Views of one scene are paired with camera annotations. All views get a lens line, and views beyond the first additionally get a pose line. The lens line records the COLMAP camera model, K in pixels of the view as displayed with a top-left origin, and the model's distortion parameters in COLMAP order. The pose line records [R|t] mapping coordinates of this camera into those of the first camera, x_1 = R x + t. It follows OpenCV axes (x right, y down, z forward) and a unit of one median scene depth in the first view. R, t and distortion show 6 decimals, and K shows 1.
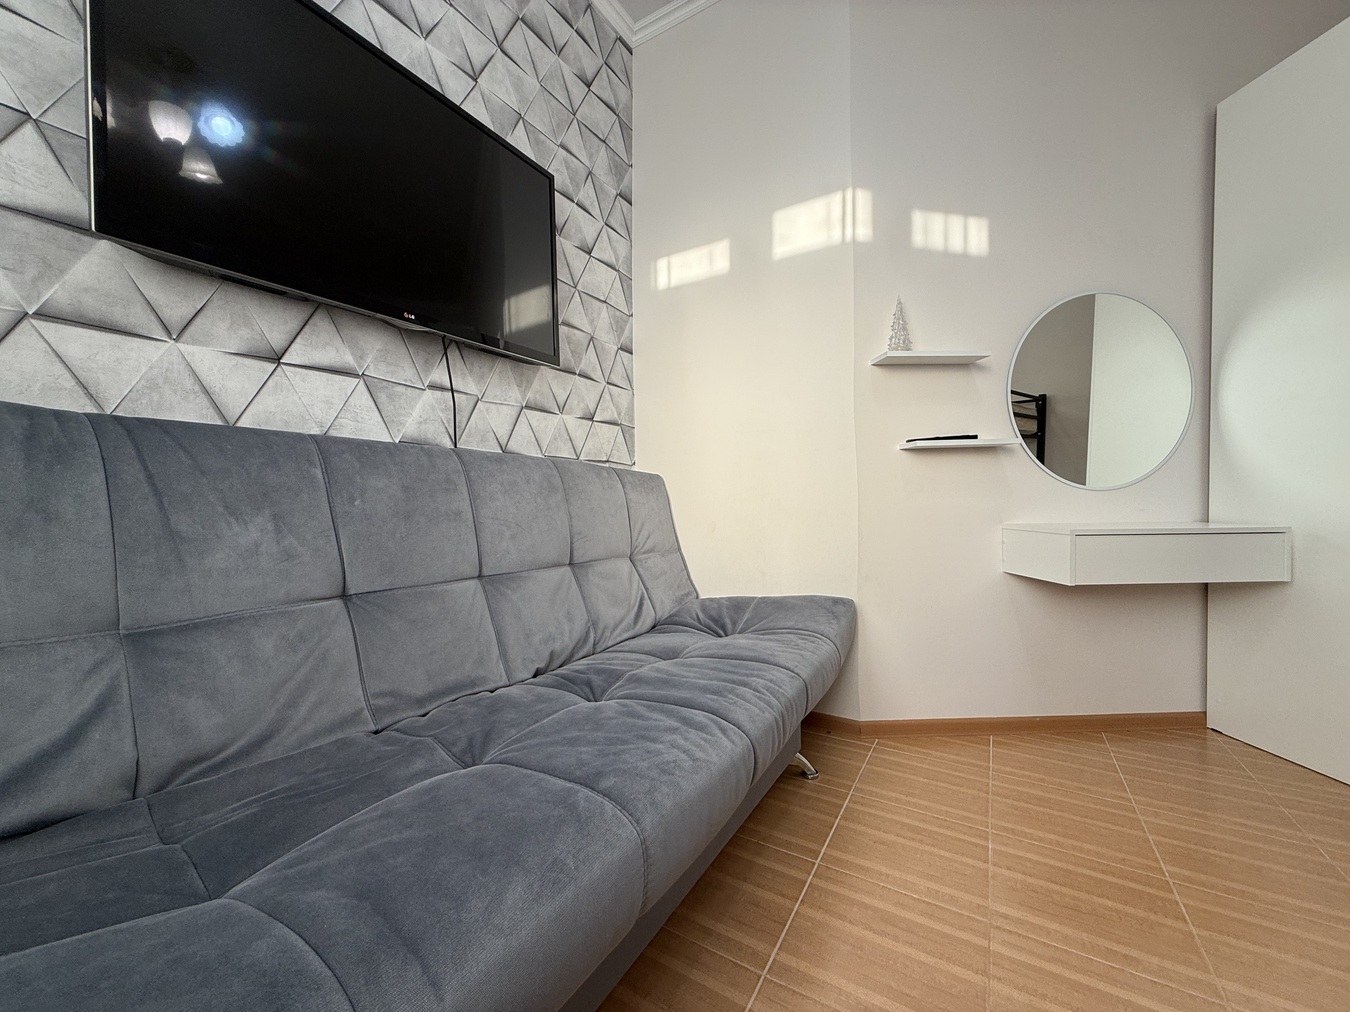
lens RADIAL K [[540.5, 0, 671.3], [0, 540.5, 502.2], [0, 0, 1]] dist [-0.003358, -0.000169]
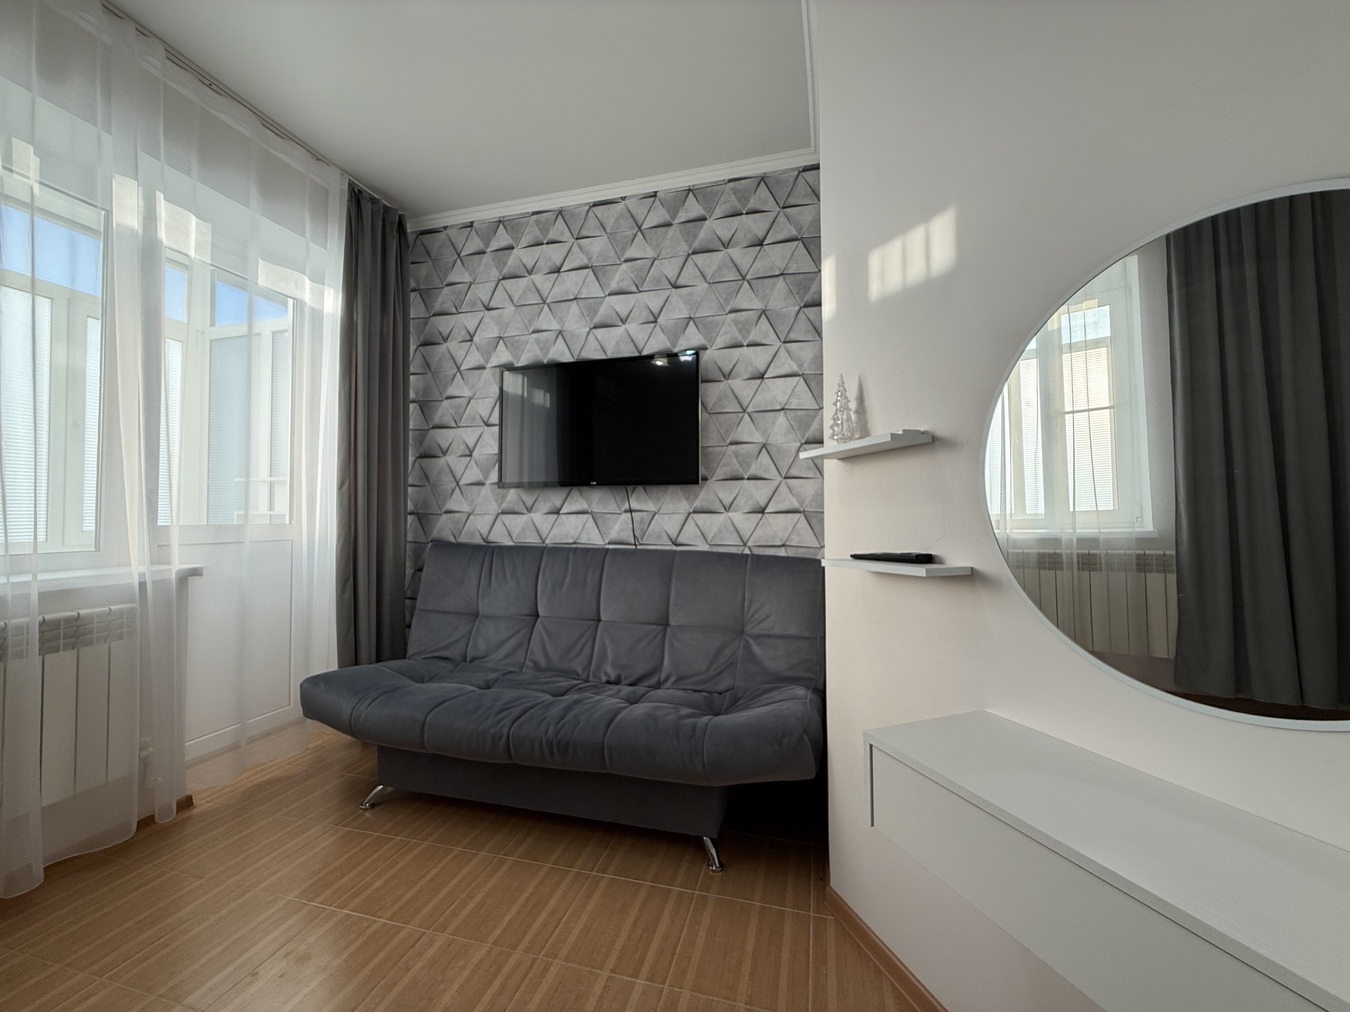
lens RADIAL K [[540.5, 0, 676.9], [0, 540.5, 500.9], [0, 0, 1]] dist [-0.003358, -0.000169]
pose [[0.275454, -0.012404, -0.961234, 1.122403], [-0.003841, 0.999895, -0.014004, -0.183909], [0.961307, 0.007550, 0.275377, 0.543539]]
